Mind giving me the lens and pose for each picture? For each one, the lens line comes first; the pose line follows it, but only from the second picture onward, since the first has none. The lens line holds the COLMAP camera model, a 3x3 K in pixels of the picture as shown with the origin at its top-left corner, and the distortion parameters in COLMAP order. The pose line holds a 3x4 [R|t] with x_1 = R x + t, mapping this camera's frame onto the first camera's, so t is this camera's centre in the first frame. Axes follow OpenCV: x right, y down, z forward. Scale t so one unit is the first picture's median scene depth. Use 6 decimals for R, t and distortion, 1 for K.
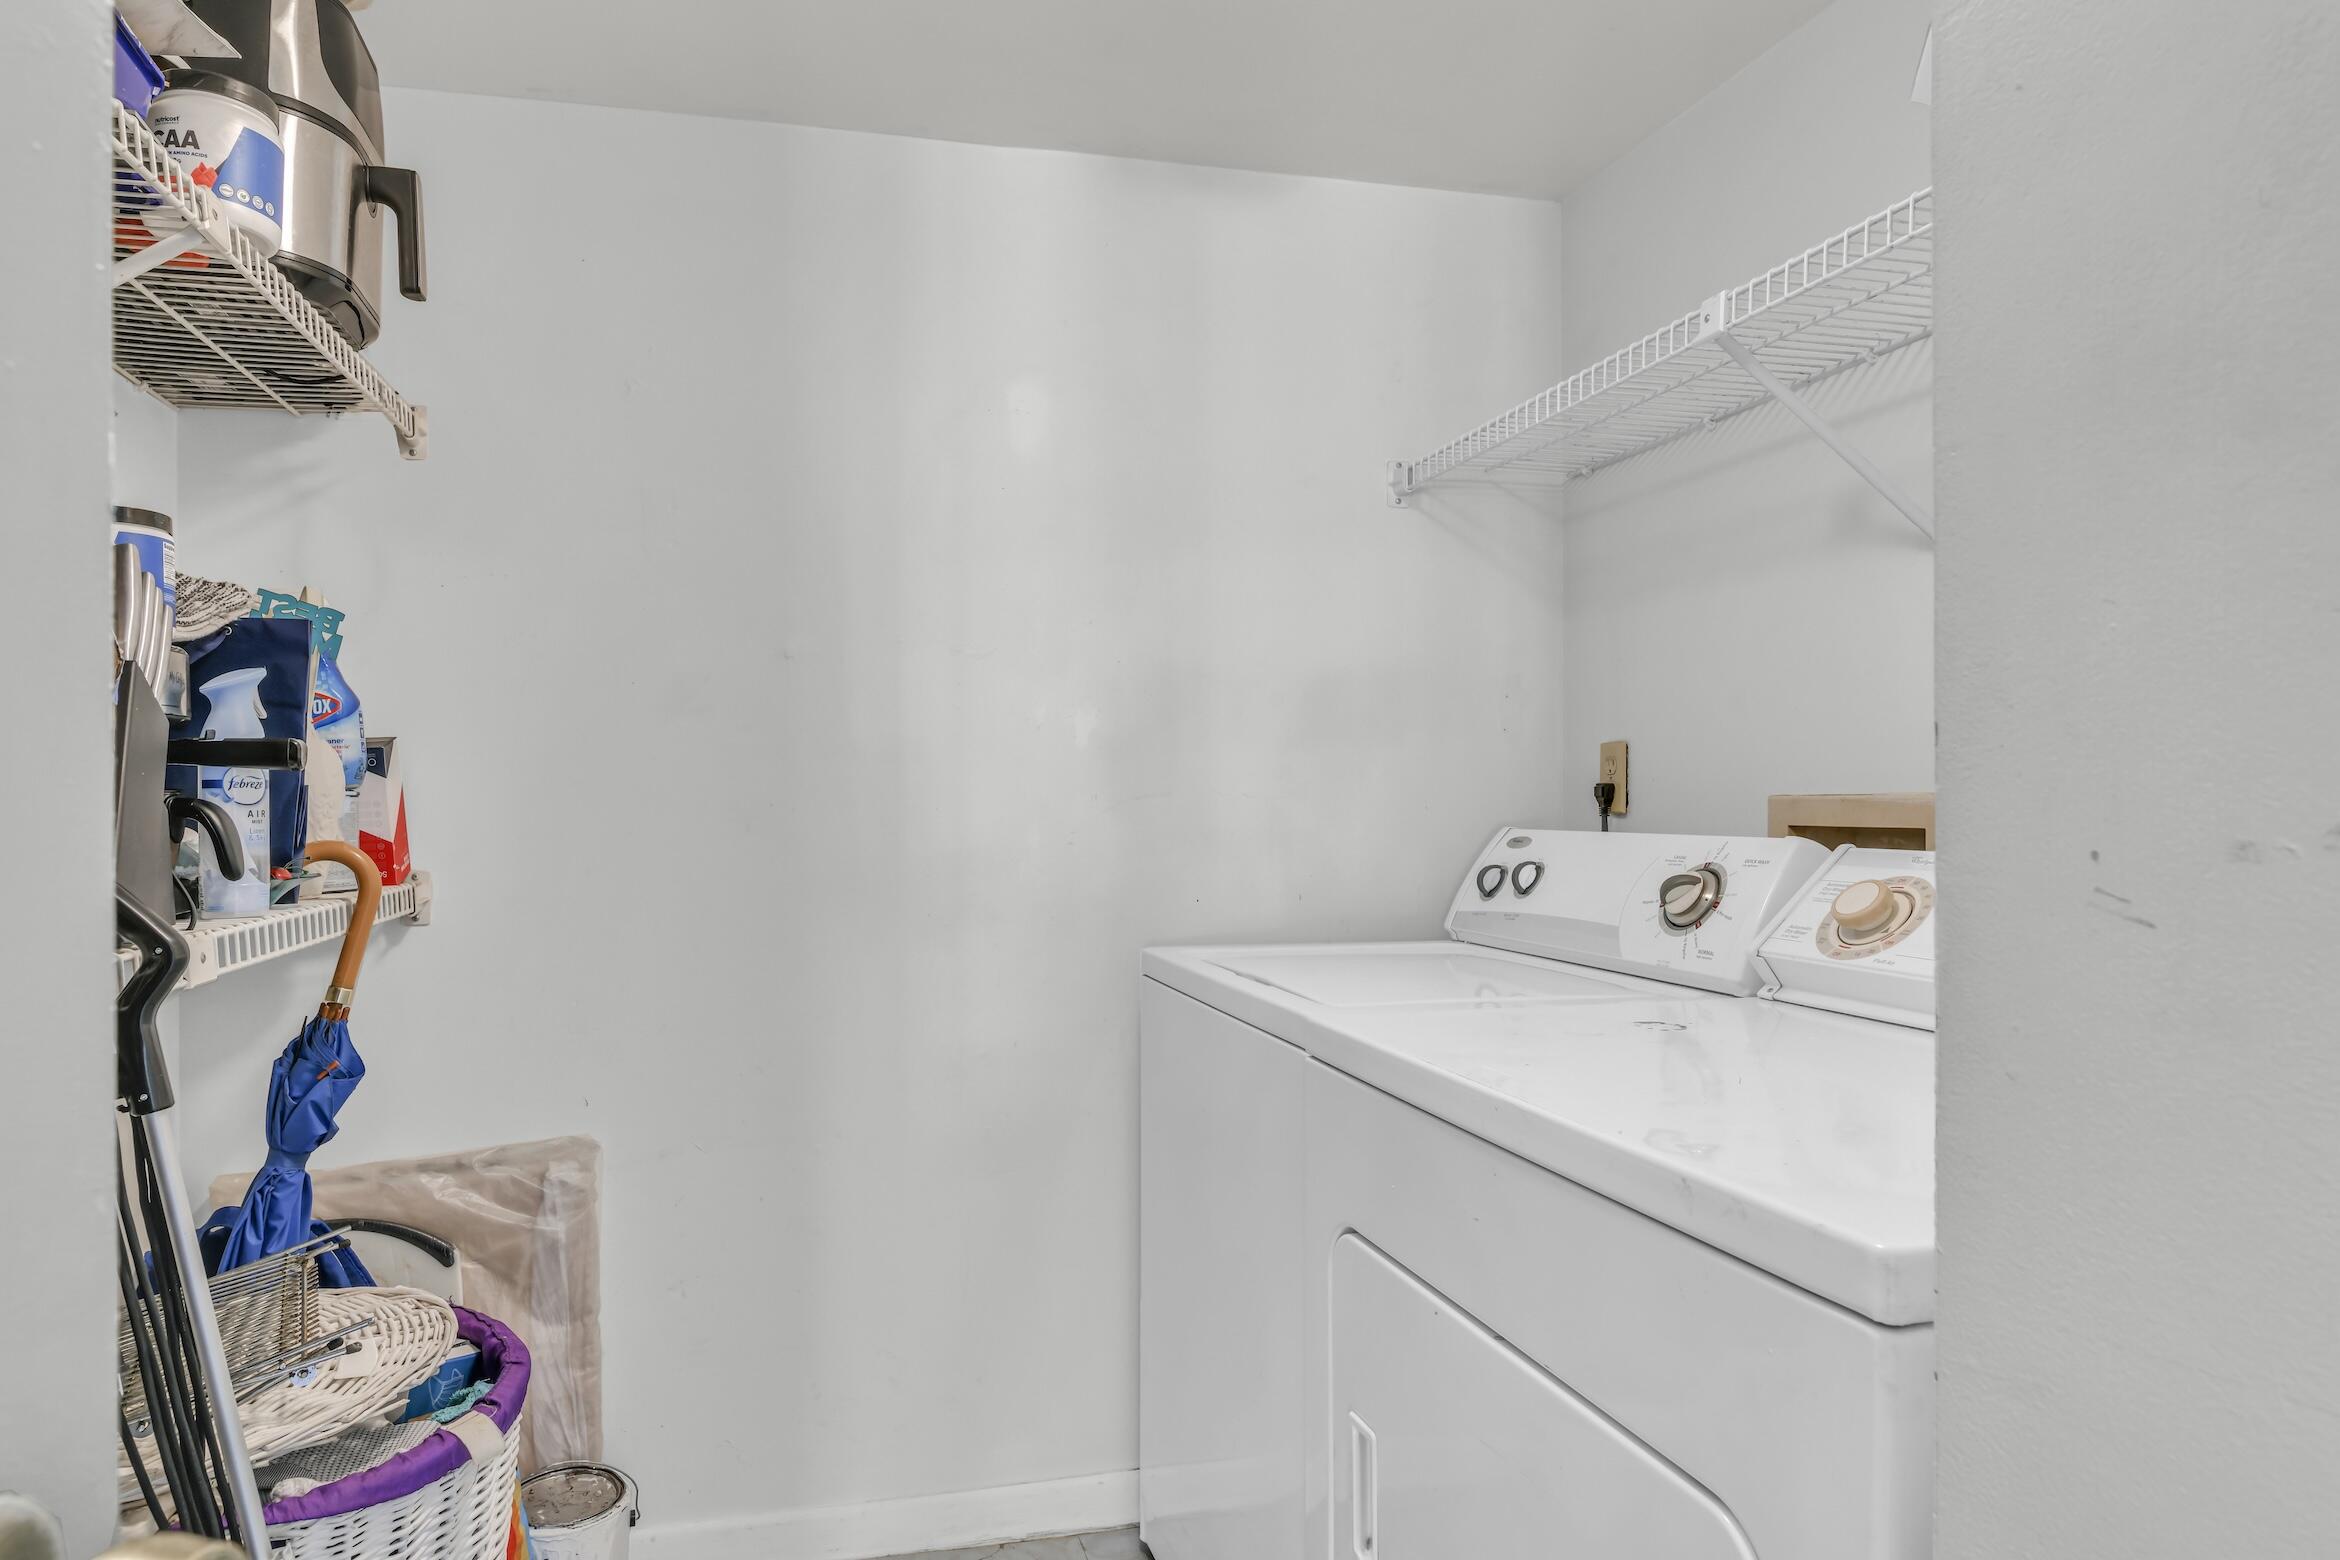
lens RADIAL K [[1557.1, 0, 1170.0], [0, 1557.1, 780.0], [0, 0, 1]] dist [0.001284, -0.001012]
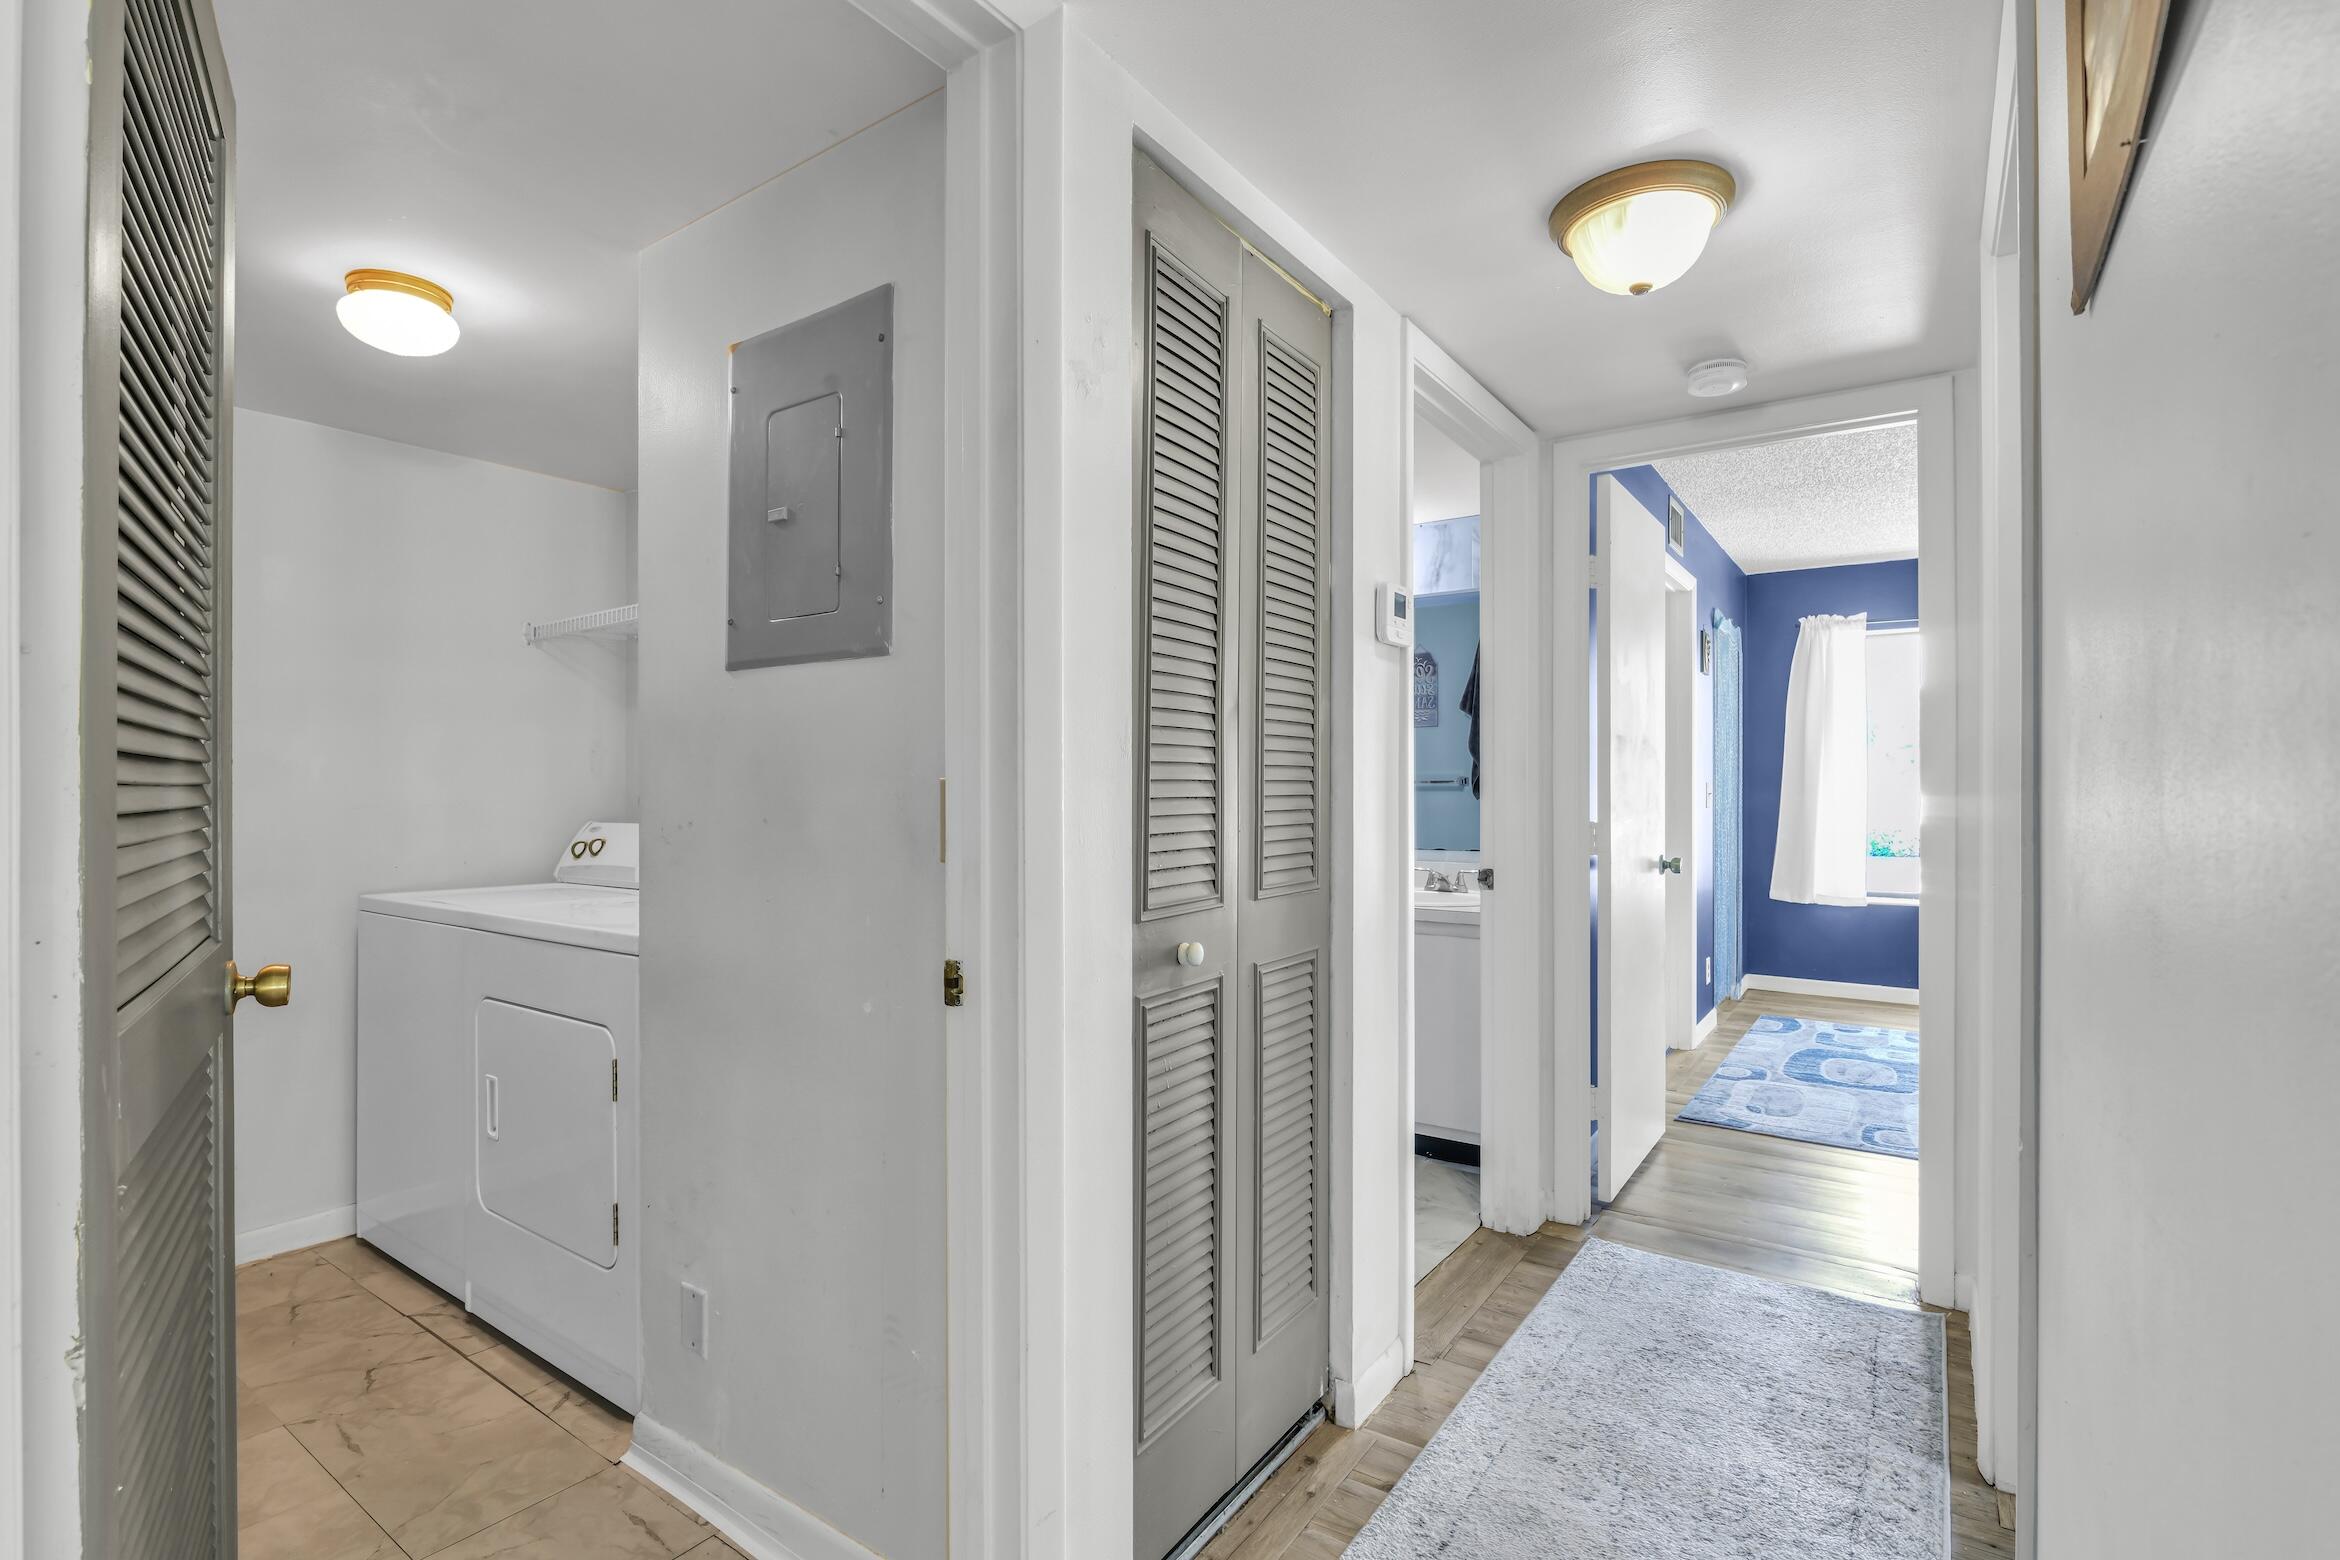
lens RADIAL K [[1044.5, 0, 1170.0], [0, 1044.5, 780.0], [0, 0, 1]] dist [-0.034079, 0.000025]
pose [[0.777150, 0.006386, 0.629282, -0.031906], [-0.004321, 0.999979, -0.004812, -0.019021], [-0.629300, 0.001020, 0.777162, -0.464421]]
